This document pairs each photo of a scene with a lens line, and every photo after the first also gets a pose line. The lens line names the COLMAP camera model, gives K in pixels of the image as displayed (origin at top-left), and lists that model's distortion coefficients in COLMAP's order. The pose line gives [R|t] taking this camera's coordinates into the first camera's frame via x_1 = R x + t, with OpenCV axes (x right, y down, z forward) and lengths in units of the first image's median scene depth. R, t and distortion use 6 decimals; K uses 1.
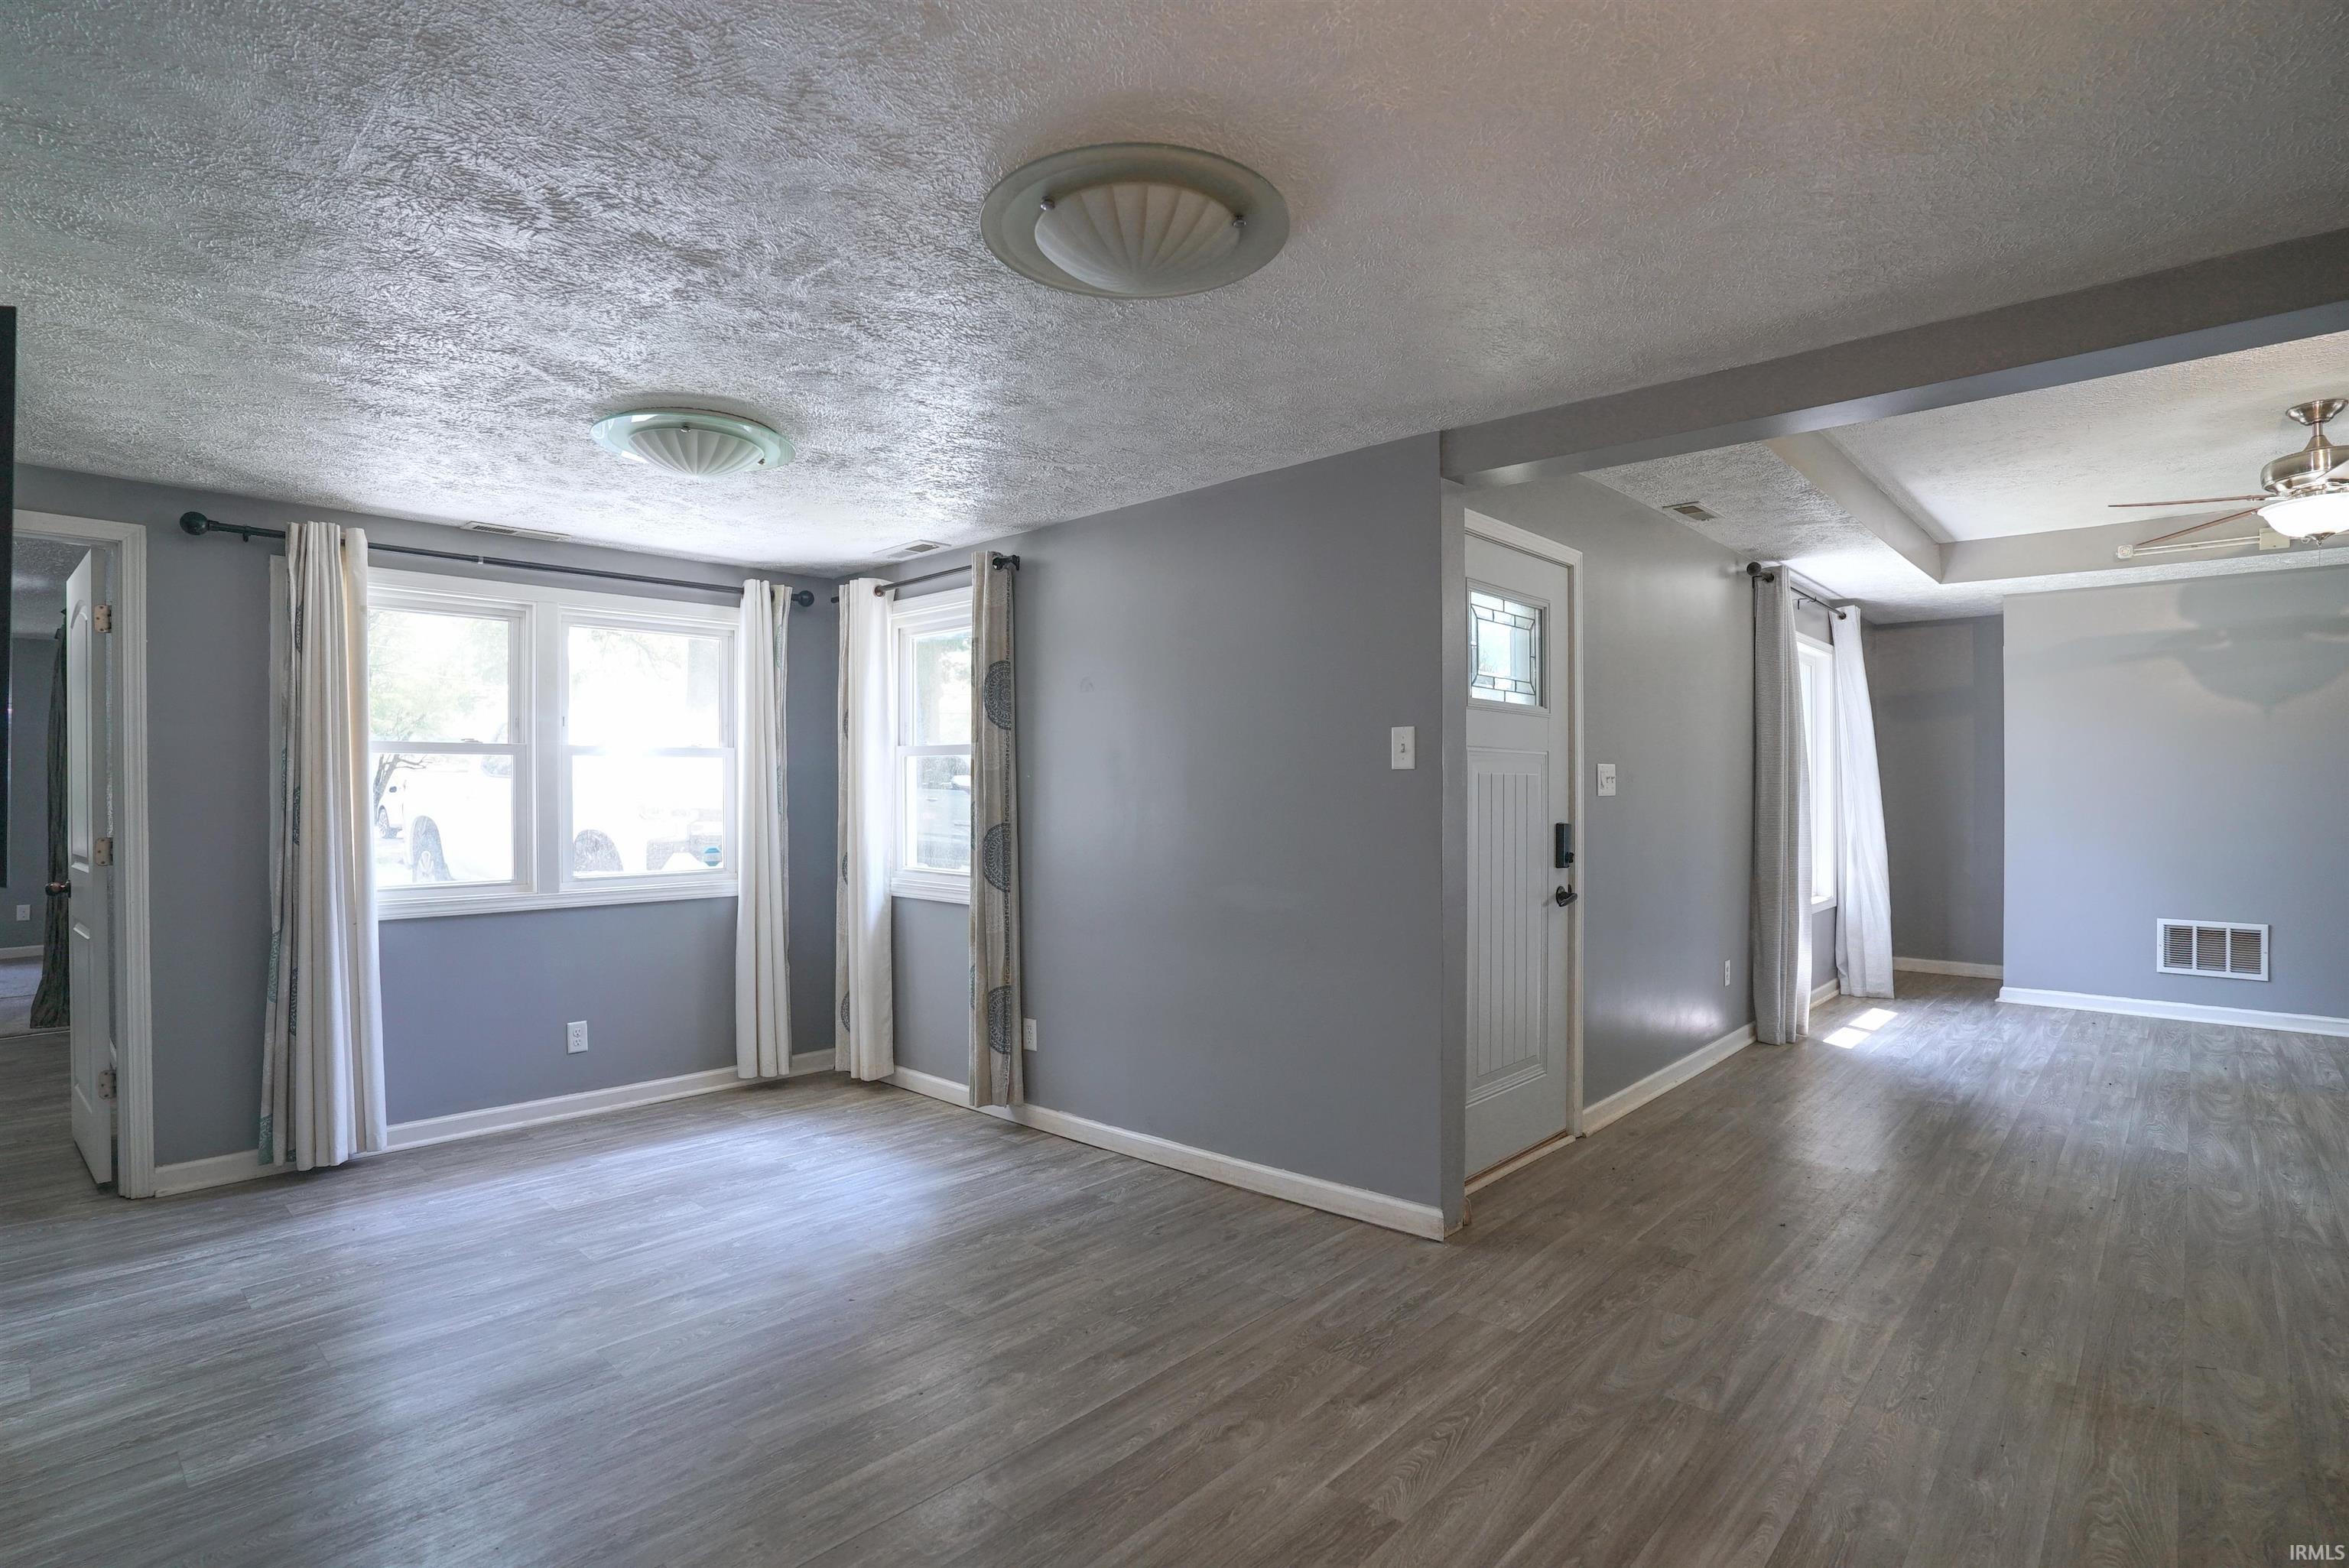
lens RADIAL K [[1151.4, 0, 1170.5], [0, 1151.4, 793.4], [0, 0, 1]] dist [-0.087803, 0.042152]
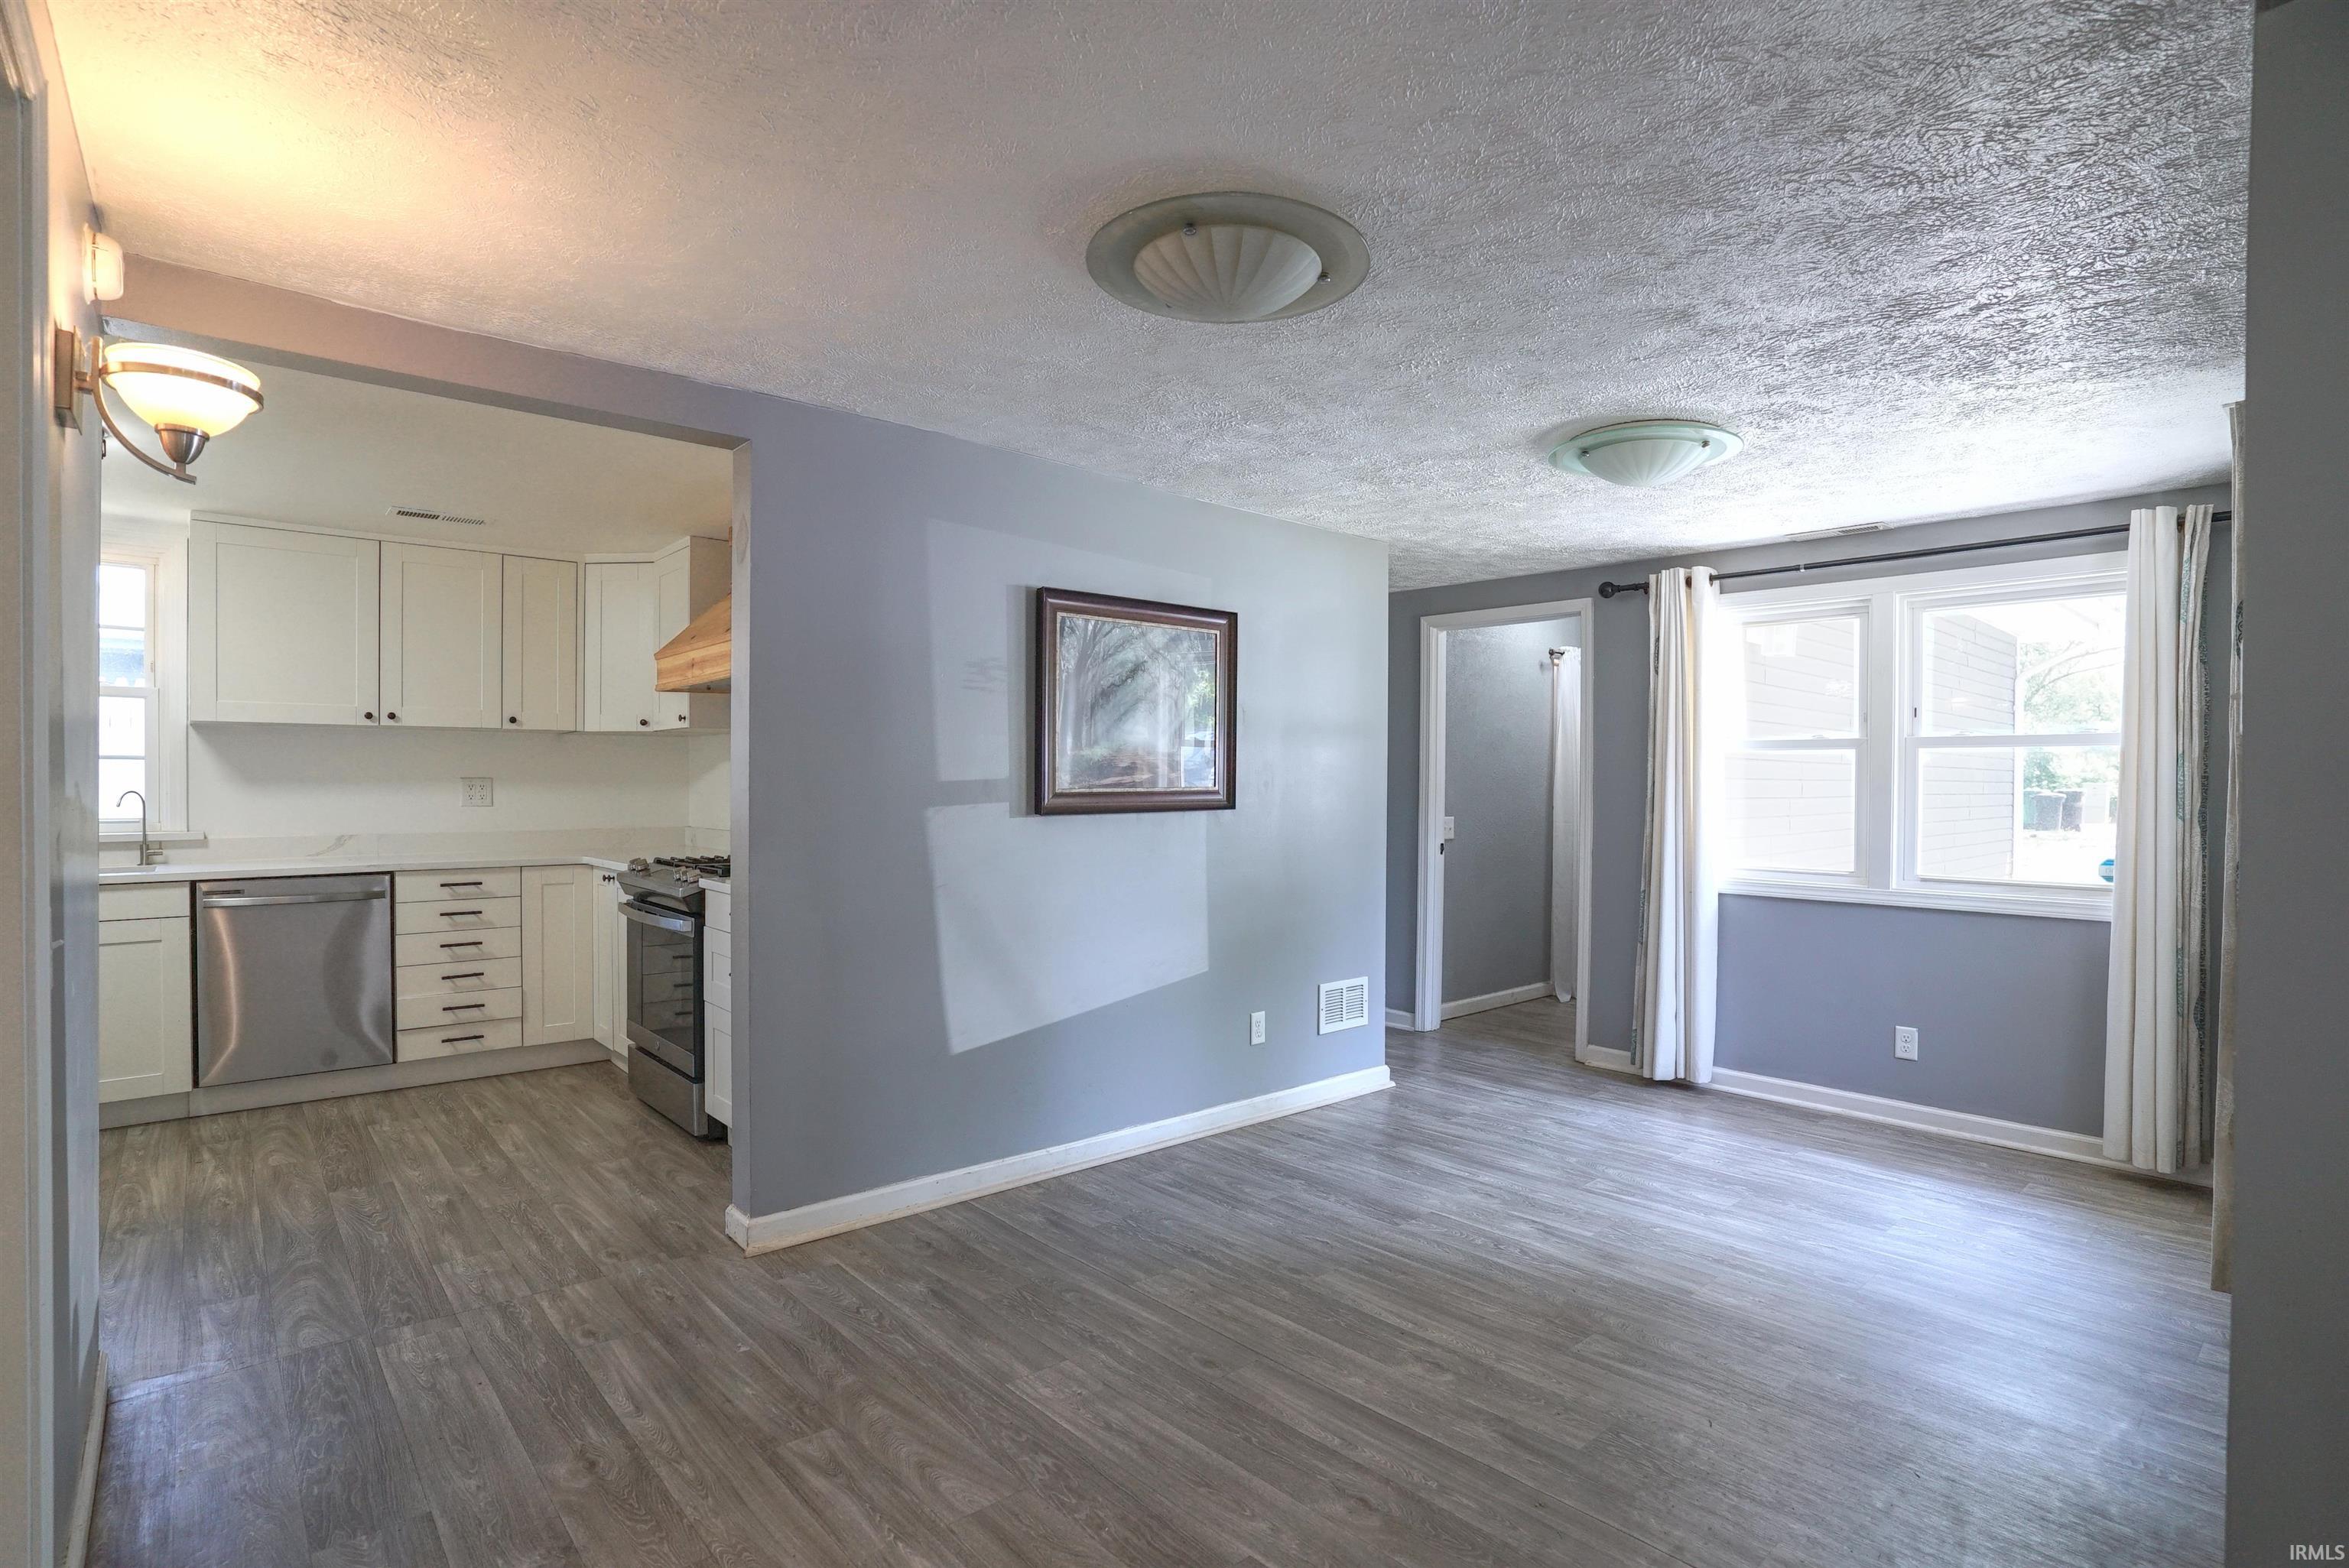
lens RADIAL K [[1151.4, 0, 1170.5], [0, 1151.4, 793.4], [0, 0, 1]] dist [-0.087803, 0.042152]
pose [[-0.095923, 0.011880, -0.995318, 0.547396], [-0.010774, 0.999858, 0.012972, -0.000934], [0.995330, 0.011968, -0.095782, 0.541767]]
